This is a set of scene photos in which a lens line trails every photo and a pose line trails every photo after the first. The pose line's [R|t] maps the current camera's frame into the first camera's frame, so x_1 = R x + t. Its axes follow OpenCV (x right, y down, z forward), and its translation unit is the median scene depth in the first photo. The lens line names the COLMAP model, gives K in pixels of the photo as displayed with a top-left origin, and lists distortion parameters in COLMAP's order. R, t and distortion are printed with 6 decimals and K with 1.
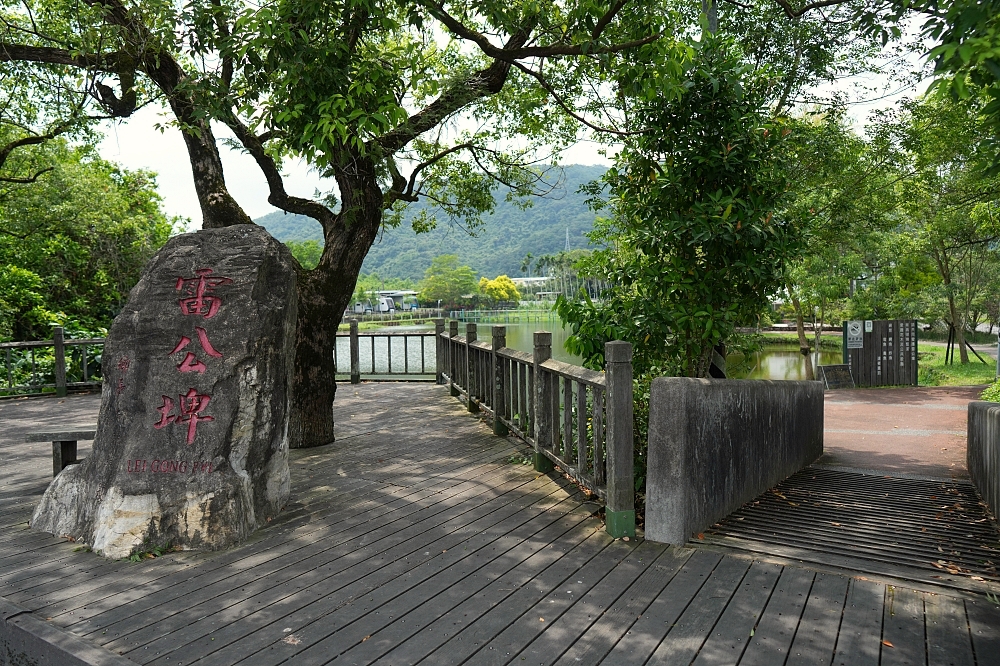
lens RADIAL K [[662.0, 0, 494.7], [0, 662.0, 332.9], [0, 0, 1]] dist [-0.046651, 0.057218]
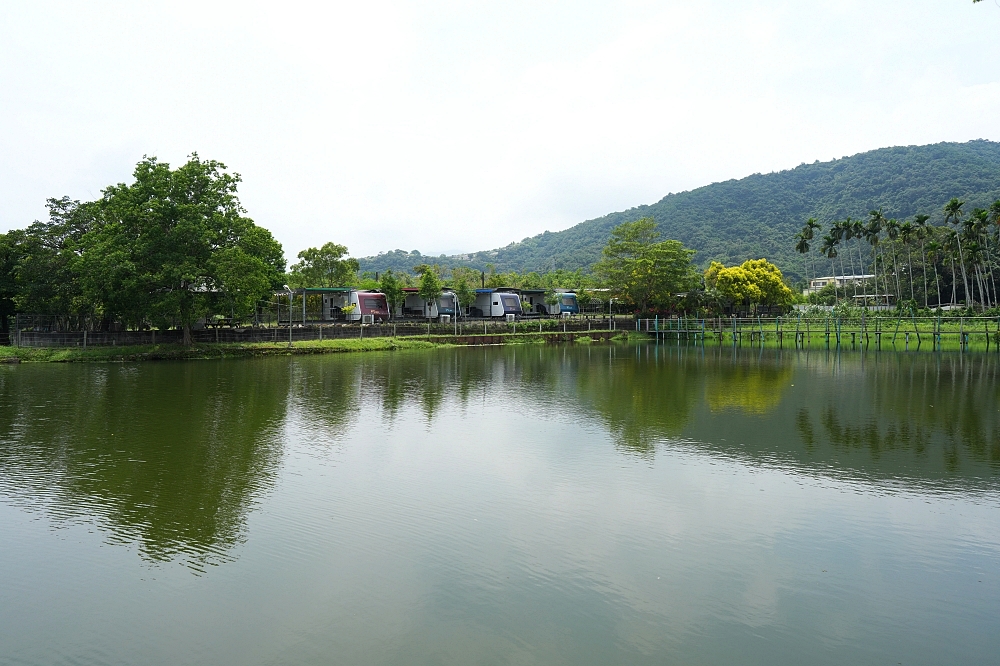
lens RADIAL K [[662.0, 0, 494.7], [0, 662.0, 332.9], [0, 0, 1]] dist [-0.046651, 0.057218]
pose [[0.889074, 0.020175, -0.457319, 0.070251], [-0.027606, 0.999573, -0.009572, -0.010653], [0.456931, 0.021135, 0.889251, 0.387310]]
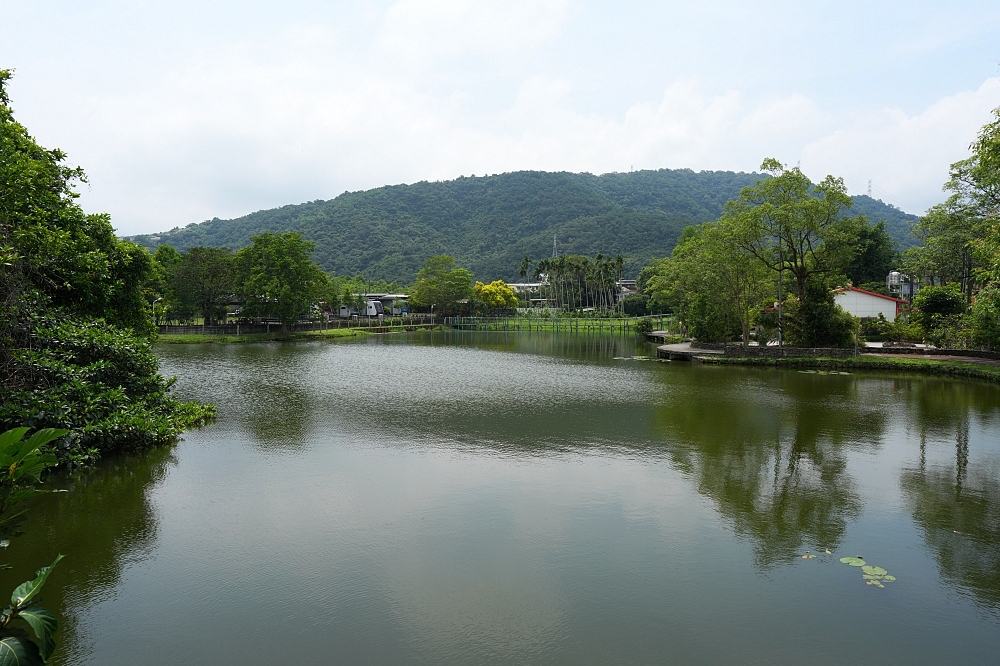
lens RADIAL K [[662.0, 0, 494.7], [0, 662.0, 332.9], [0, 0, 1]] dist [-0.046651, 0.057218]
pose [[0.999446, 0.020532, 0.026184, -0.017549], [-0.020295, 0.999751, -0.009316, -0.003383], [-0.026369, 0.008780, 0.999614, 0.071074]]
